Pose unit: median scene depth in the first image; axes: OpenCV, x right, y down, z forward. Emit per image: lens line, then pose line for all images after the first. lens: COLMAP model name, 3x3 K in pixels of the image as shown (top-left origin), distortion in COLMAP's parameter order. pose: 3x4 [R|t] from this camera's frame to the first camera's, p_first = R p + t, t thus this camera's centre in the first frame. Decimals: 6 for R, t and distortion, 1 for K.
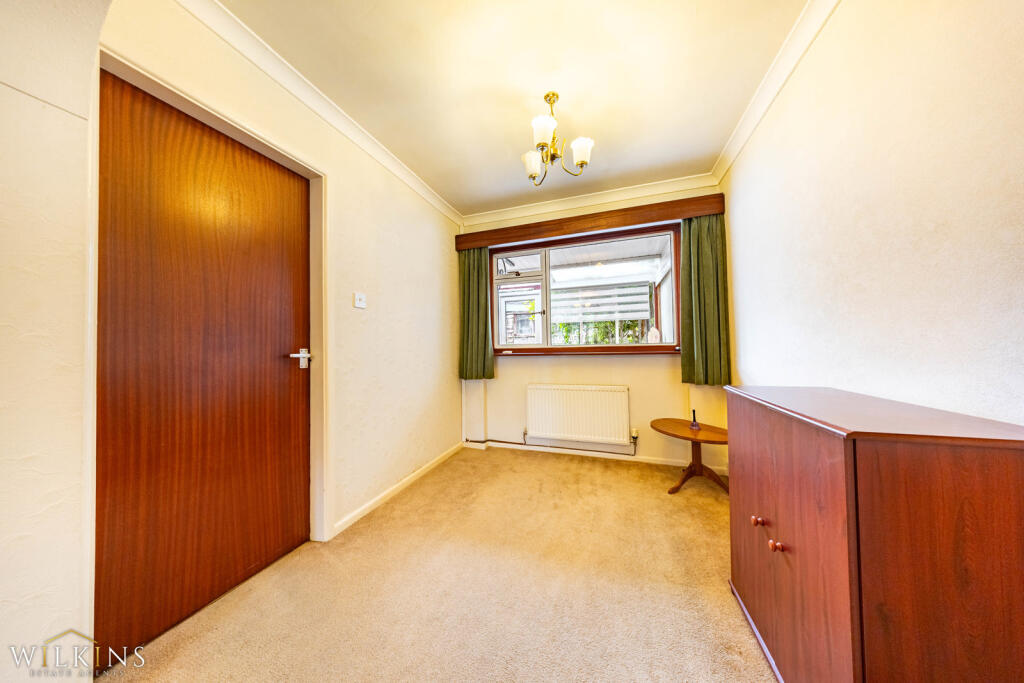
lens RADIAL K [[294.2, 0, 513.6], [0, 294.2, 339.4], [0, 0, 1]] dist [-0.004534, -0.000013]
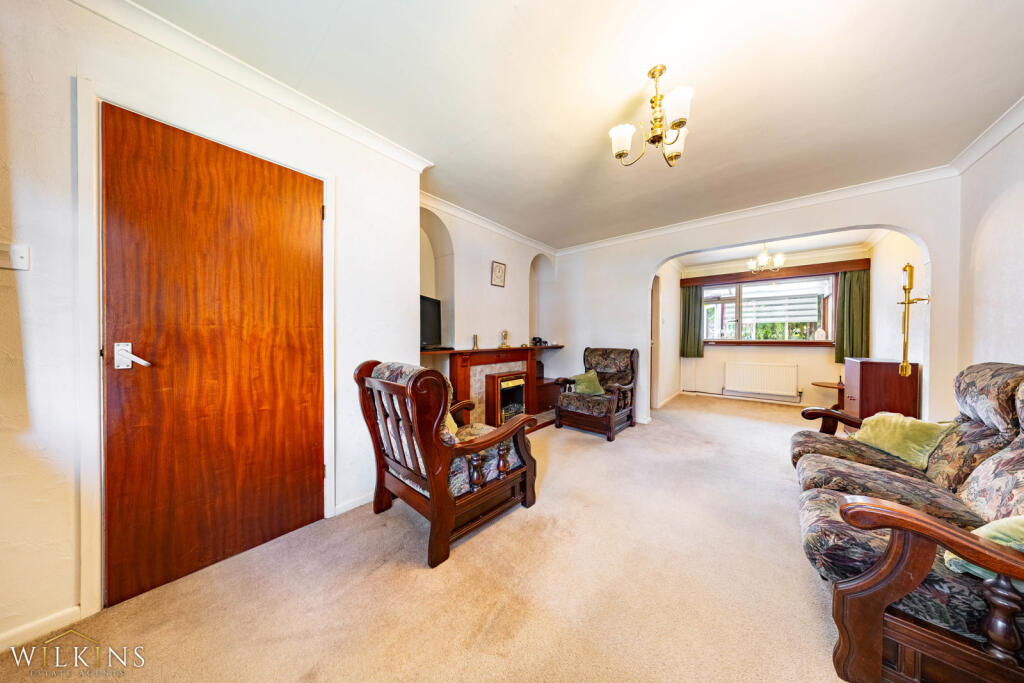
lens RADIAL K [[294.2, 0, 513.6], [0, 294.2, 339.4], [0, 0, 1]] dist [-0.004534, -0.000013]
pose [[0.926784, 0.023036, -0.374888, -0.469084], [-0.011153, 0.999365, 0.033838, -0.026584], [0.375430, -0.027179, 0.926452, -1.115397]]
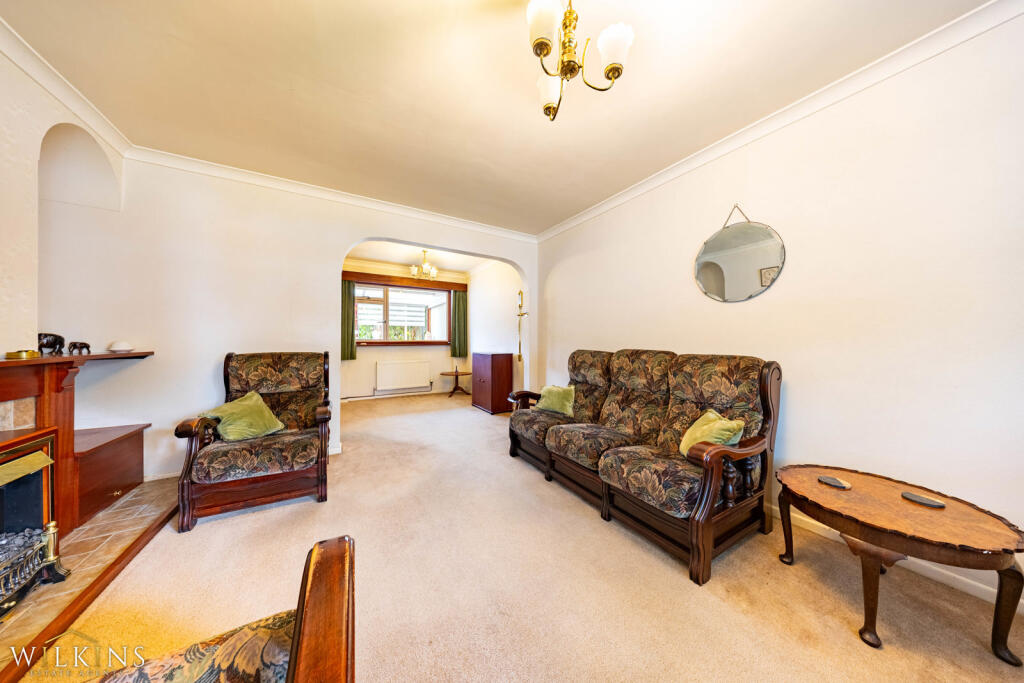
lens RADIAL K [[294.2, 0, 513.6], [0, 294.2, 339.4], [0, 0, 1]] dist [-0.004534, -0.000013]
pose [[0.651498, 0.022058, 0.758330, -0.746443], [-0.029072, 0.999569, -0.004099, -0.001053], [-0.758093, -0.019376, 0.651858, -0.776827]]
